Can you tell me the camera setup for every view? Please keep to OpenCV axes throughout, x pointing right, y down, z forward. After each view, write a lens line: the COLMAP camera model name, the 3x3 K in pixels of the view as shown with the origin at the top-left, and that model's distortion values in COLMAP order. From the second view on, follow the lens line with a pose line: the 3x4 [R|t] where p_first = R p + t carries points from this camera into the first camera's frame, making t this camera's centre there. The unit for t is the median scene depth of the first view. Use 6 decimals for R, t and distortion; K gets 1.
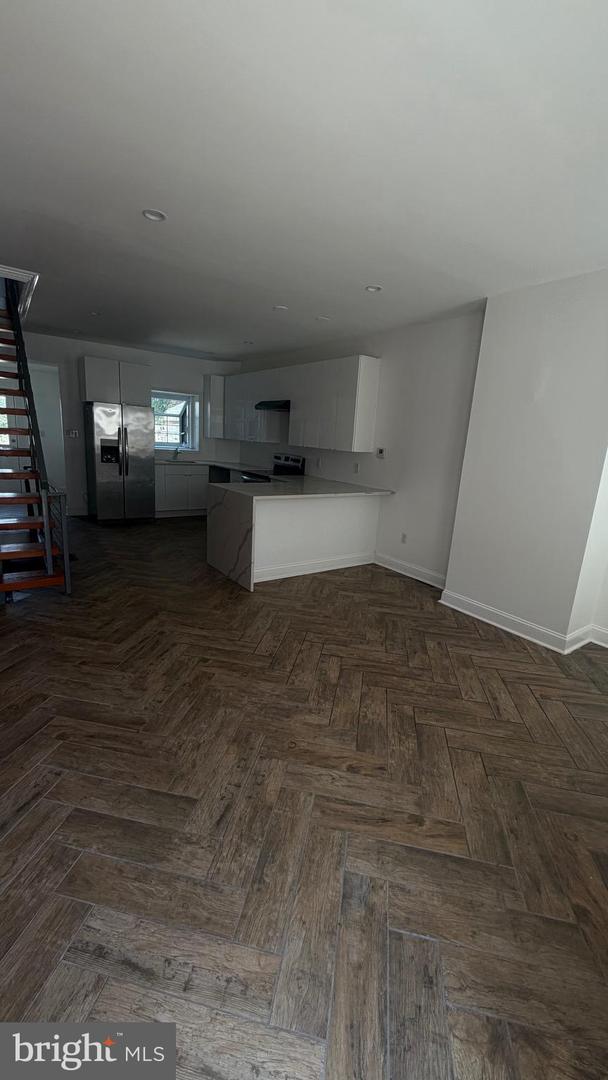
lens RADIAL K [[429.1, 0, 305.2], [0, 429.1, 538.8], [0, 0, 1]] dist [0.000677, 0.000329]
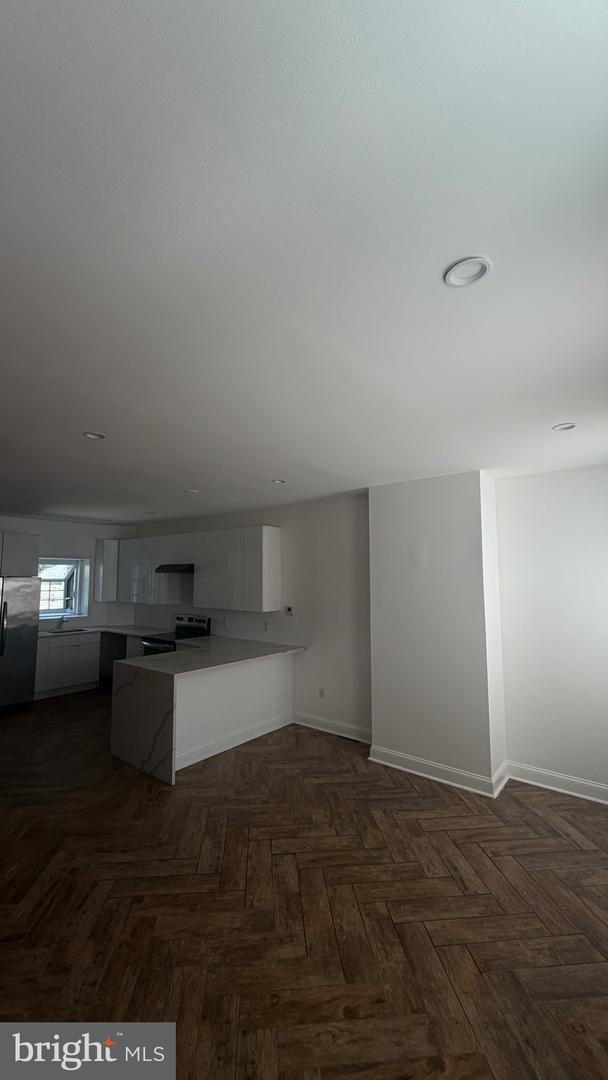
lens RADIAL K [[429.1, 0, 305.2], [0, 429.1, 538.8], [0, 0, 1]] dist [0.000677, 0.000329]
pose [[0.960233, -0.038013, 0.276599, -0.103180], [0.122078, 0.948132, -0.293502, -0.076353], [-0.251095, 0.315597, 0.915068, -0.048636]]
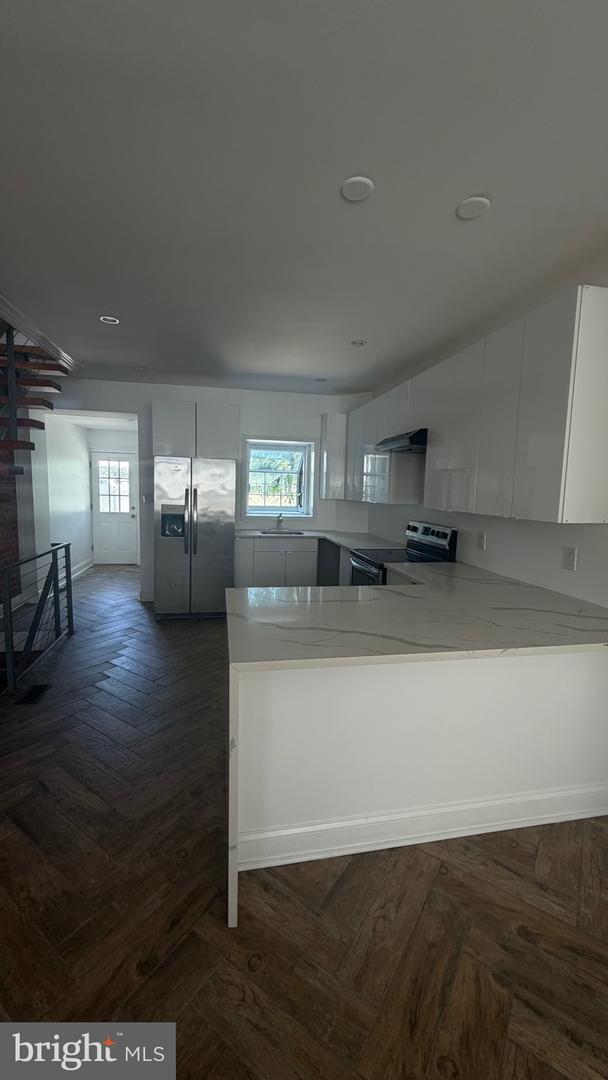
lens RADIAL K [[429.1, 0, 305.2], [0, 429.1, 538.8], [0, 0, 1]] dist [0.000677, 0.000329]
pose [[0.913247, 0.009997, -0.407284, 0.081506], [-0.066273, 0.990029, -0.124302, -0.175224], [0.401980, 0.140510, 0.904803, 0.777116]]
